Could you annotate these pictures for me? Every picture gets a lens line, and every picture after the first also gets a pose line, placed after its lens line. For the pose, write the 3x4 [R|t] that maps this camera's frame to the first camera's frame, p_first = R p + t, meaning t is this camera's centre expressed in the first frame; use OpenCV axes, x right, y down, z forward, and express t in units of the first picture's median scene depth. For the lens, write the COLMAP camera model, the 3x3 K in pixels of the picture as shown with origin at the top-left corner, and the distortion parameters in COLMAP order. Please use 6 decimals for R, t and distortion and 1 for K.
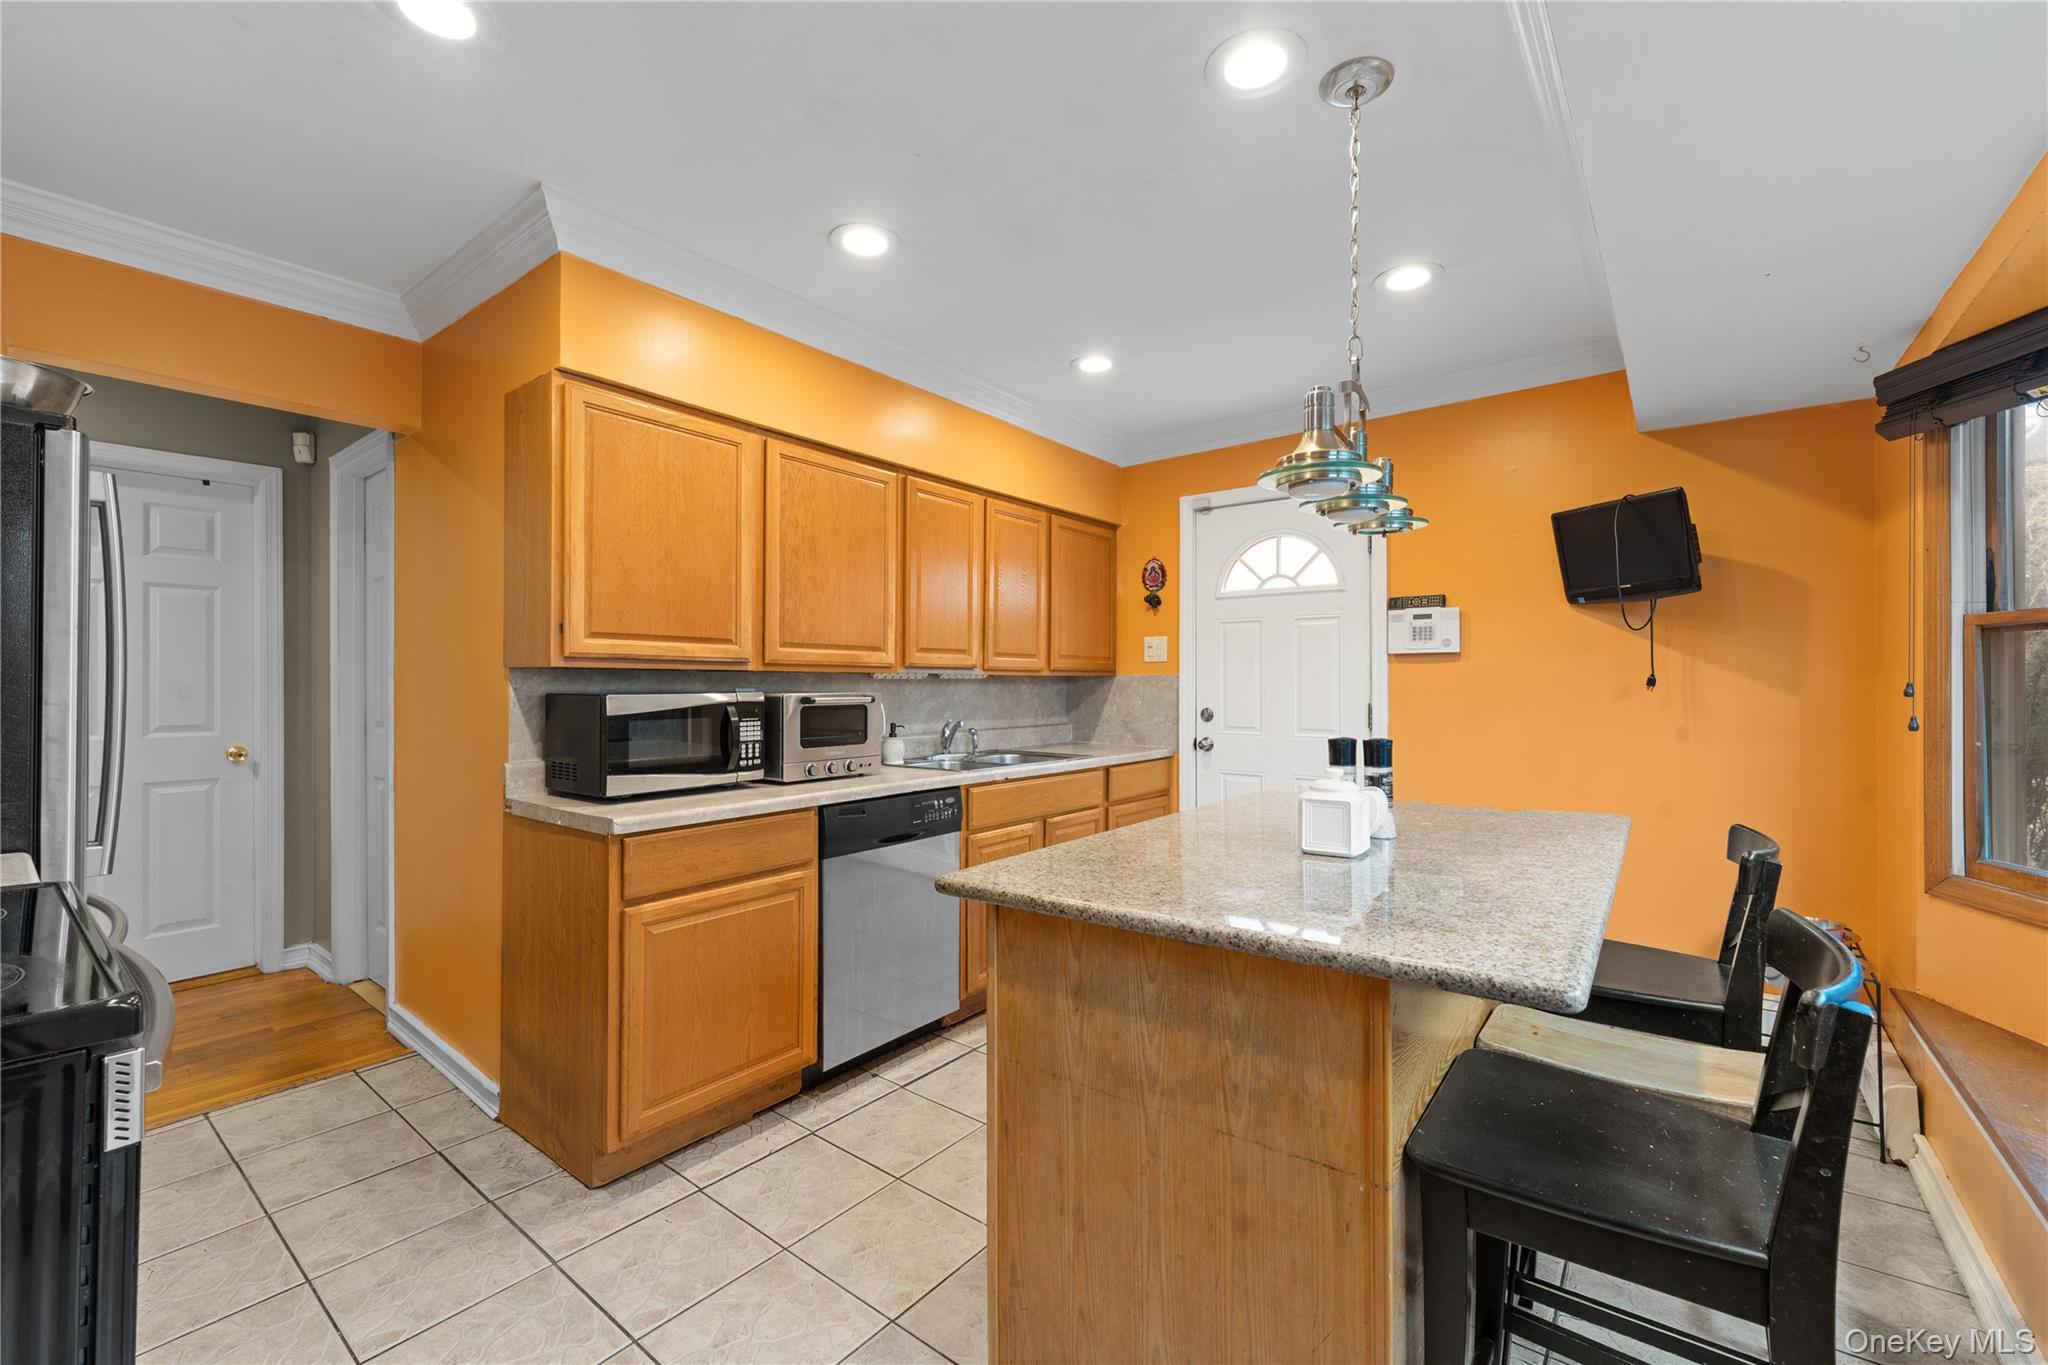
lens RADIAL K [[844.4, 0, 1017.2], [0, 844.4, 682.3], [0, 0, 1]] dist [0.004185, 0.000013]
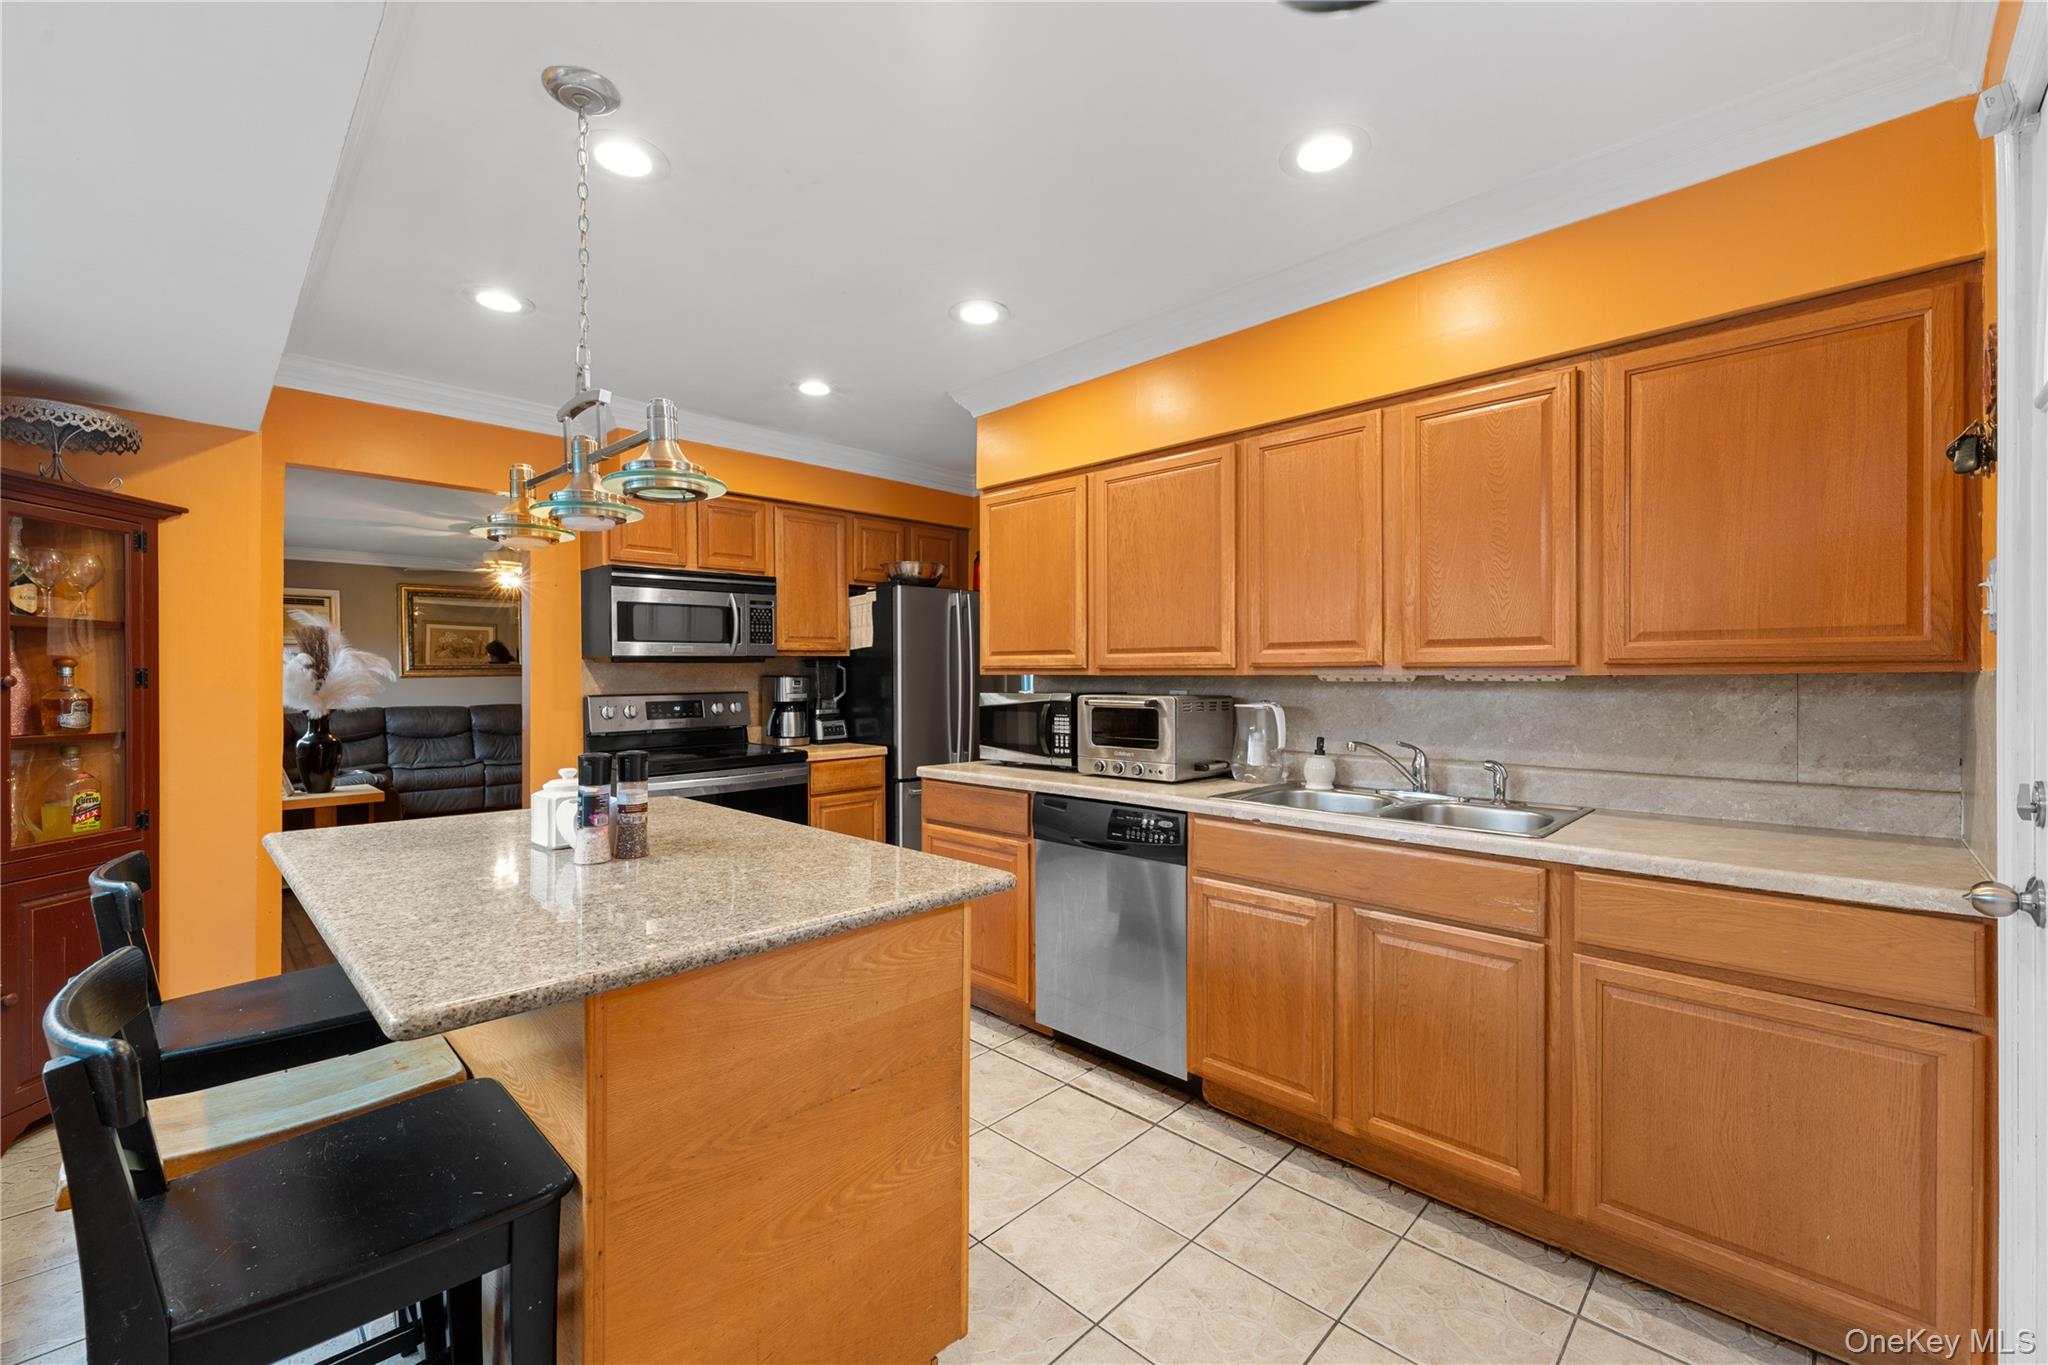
lens RADIAL K [[831.3, 0, 1028.7], [0, 831.3, 678.7], [0, 0, 1]] dist [0.000464, -0.000164]
pose [[-0.103344, 0.000879, -0.994645, 0.758843], [0.000991, 0.999999, 0.000781, -0.008762], [0.994645, -0.000905, -0.103345, 0.930321]]
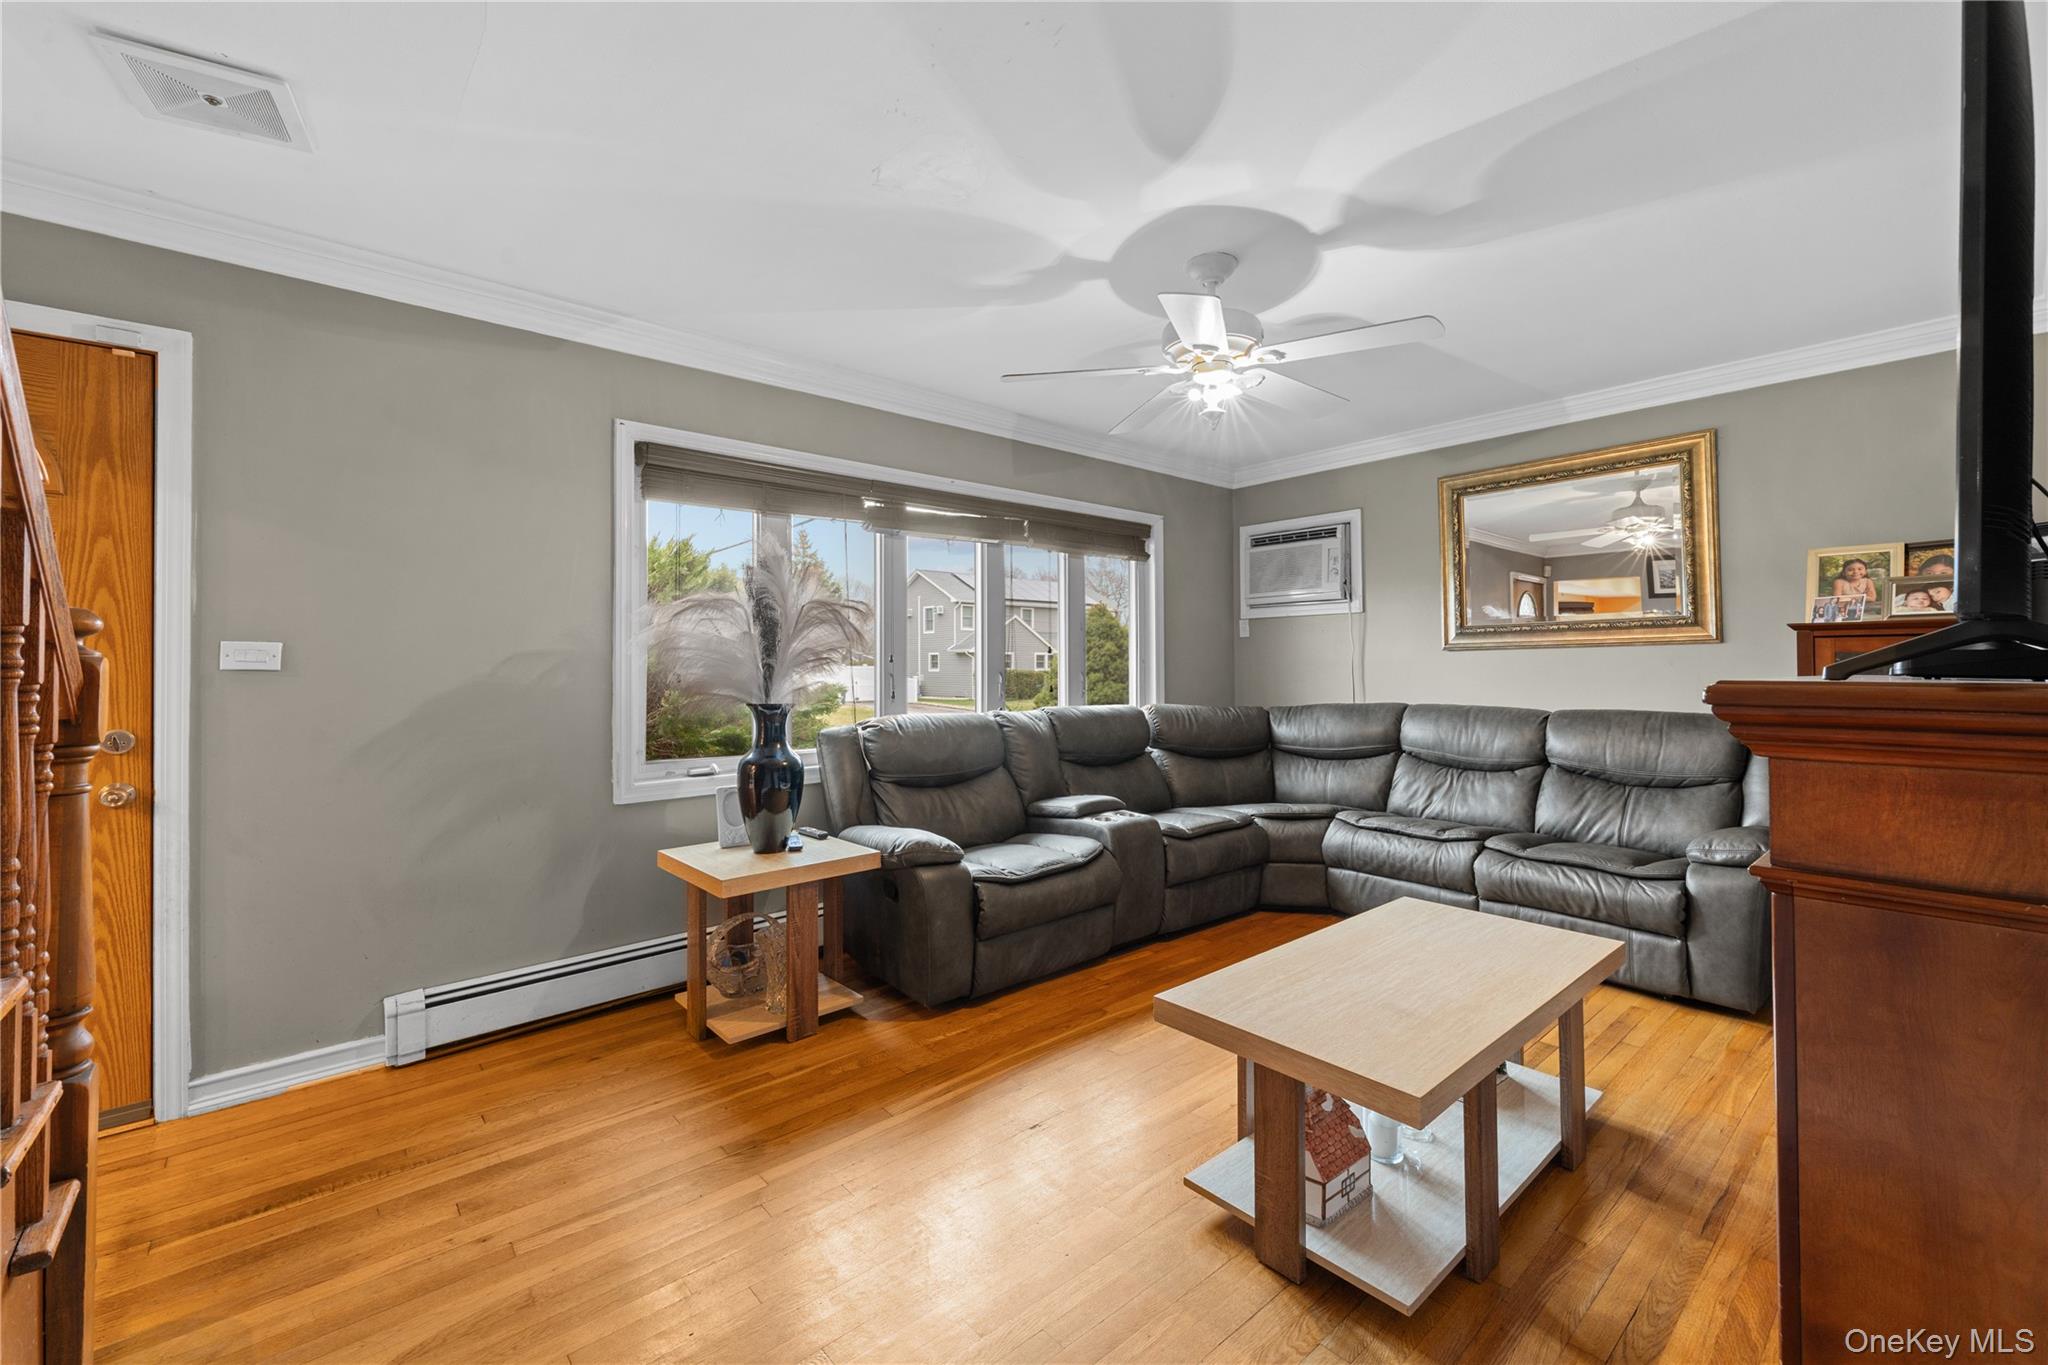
lens RADIAL K [[841.0, 0, 1031.4], [0, 841.0, 652.6], [0, 0, 1]] dist [-0.000720, -0.000364]
pose [[-0.983258, 0.006940, 0.182086, -1.277012], [0.003984, 0.999854, -0.016595, 0.012515], [-0.182175, -0.015591, -0.983143, 0.204541]]
